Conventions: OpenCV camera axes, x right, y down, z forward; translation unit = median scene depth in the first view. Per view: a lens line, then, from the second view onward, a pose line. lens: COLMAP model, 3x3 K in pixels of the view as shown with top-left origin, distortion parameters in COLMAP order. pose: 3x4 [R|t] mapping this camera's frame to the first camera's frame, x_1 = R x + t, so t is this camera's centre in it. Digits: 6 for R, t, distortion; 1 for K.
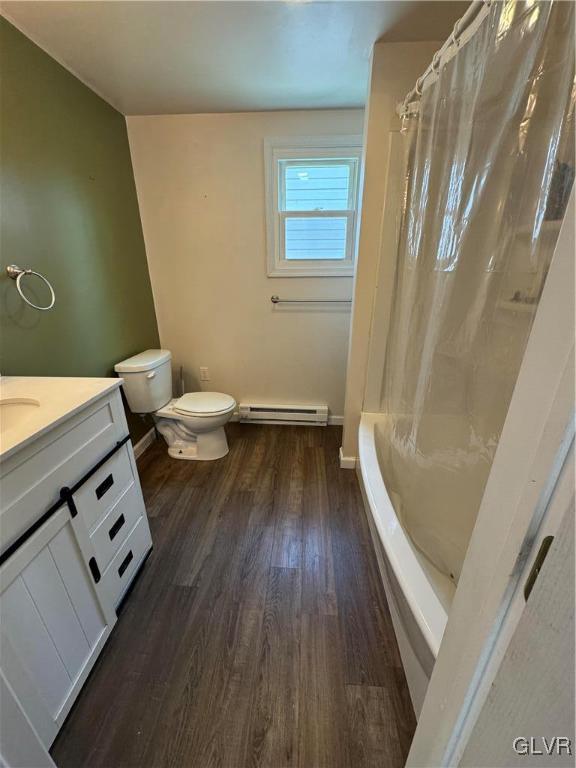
lens RADIAL K [[304.4, 0, 288.9], [0, 304.4, 386.0], [0, 0, 1]] dist [-0.001037, -0.000824]
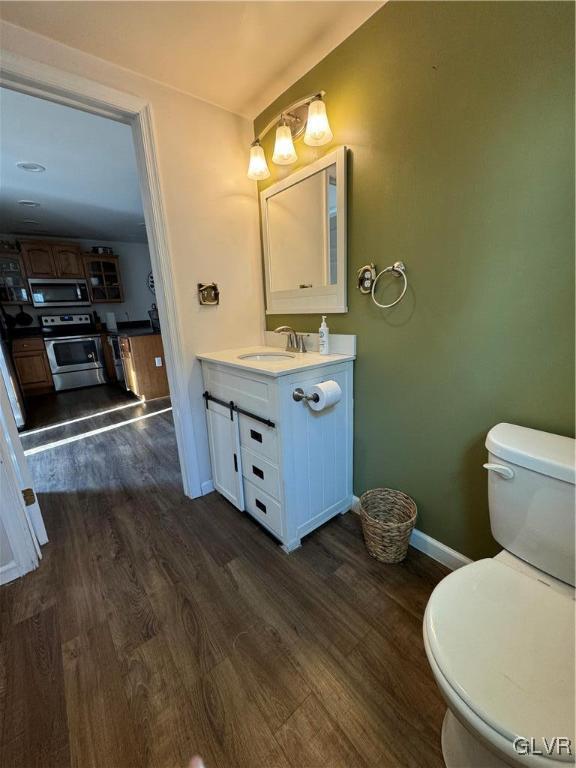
lens RADIAL K [[304.4, 0, 286.8], [0, 304.4, 384.3], [0, 0, 1]] dist [-0.001037, -0.000824]
pose [[-0.733712, 0.209442, -0.646374, 0.087427], [-0.199223, 0.843182, 0.499355, -0.476025], [0.649597, 0.495155, -0.576927, 1.504770]]
